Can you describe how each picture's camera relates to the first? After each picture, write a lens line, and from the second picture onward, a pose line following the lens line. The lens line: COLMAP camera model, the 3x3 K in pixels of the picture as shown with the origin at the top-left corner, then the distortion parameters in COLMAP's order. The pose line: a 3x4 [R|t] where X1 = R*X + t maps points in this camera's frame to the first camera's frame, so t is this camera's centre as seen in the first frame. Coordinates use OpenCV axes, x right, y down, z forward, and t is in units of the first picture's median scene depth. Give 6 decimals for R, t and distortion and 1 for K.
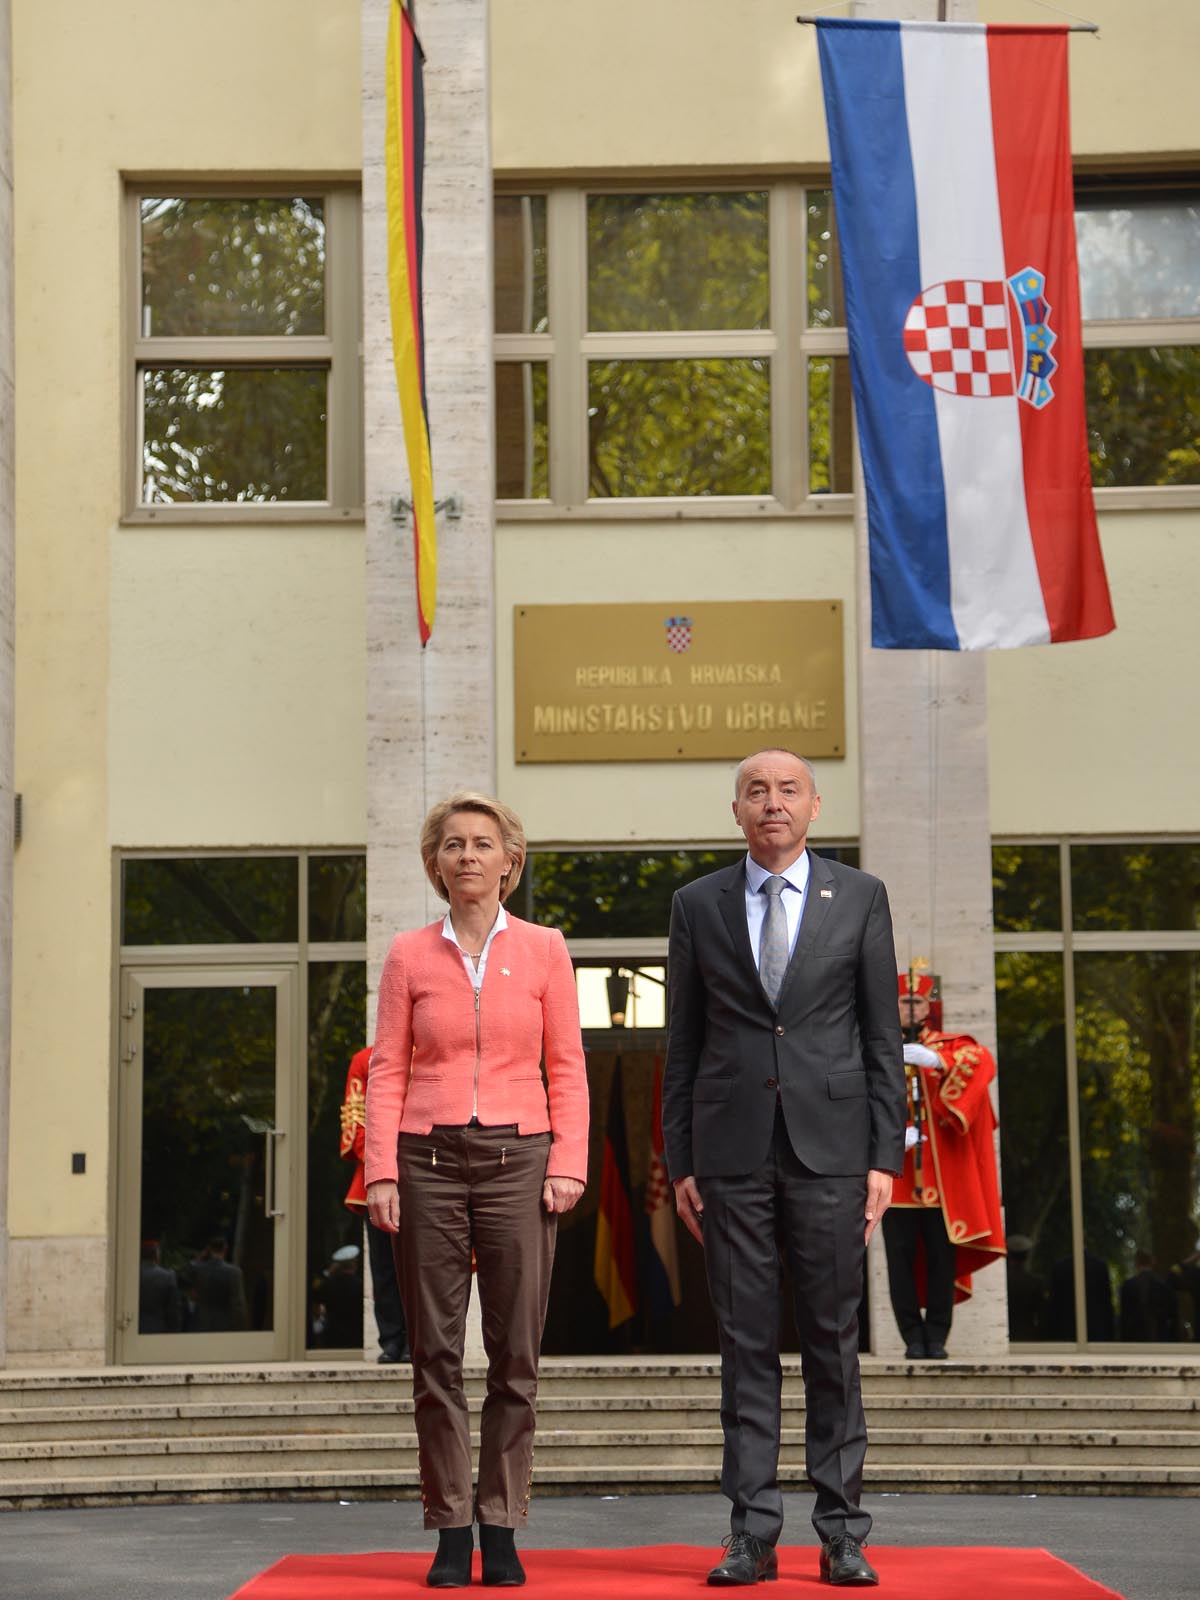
lens RADIAL K [[3978.1, 0, 600.0], [0, 3978.1, 800.0], [0, 0, 1]] dist [0.564976, -0.101604]
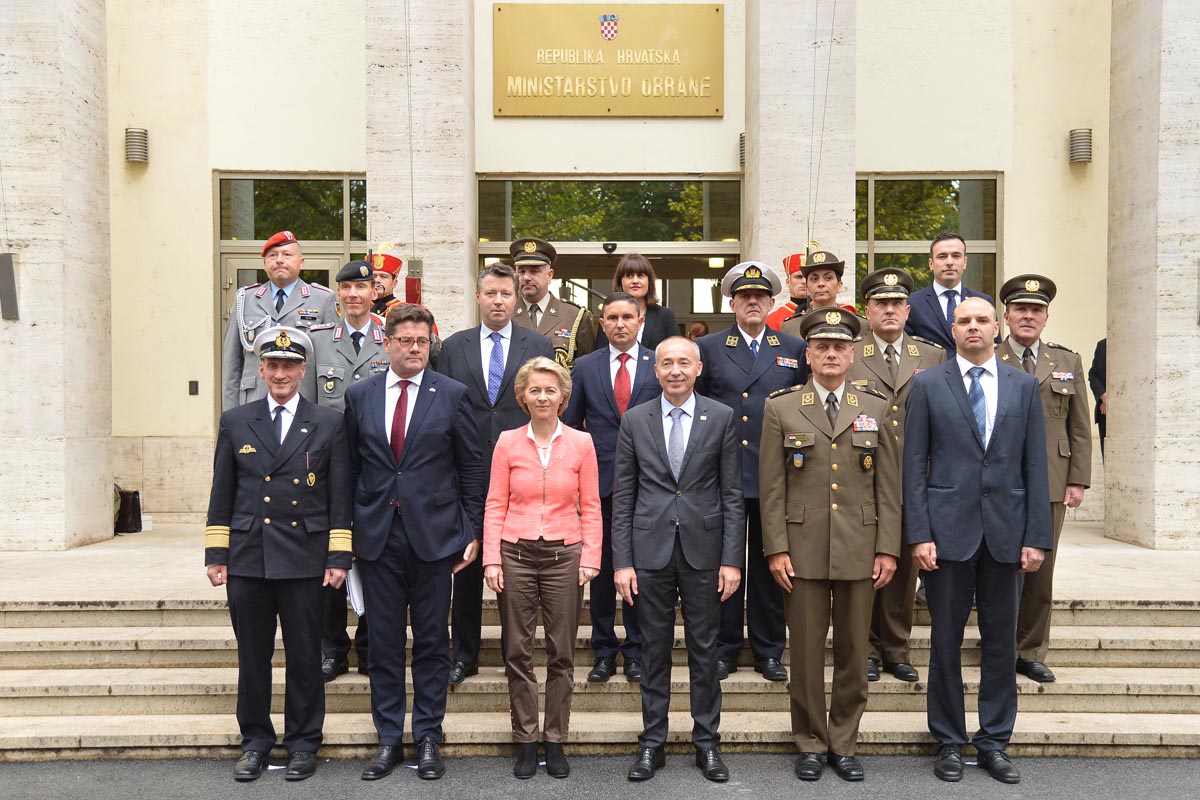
lens RADIAL K [[1302.6, 0, 605.6], [0, 1302.6, 430.0], [0, 0, 1]] dist [0.122073, -0.000928]
pose [[0.999277, 0.010742, 0.036473, 0.003215], [-0.015707, 0.990207, 0.138718, 0.040058], [-0.034626, -0.139191, 0.989660, 0.570340]]
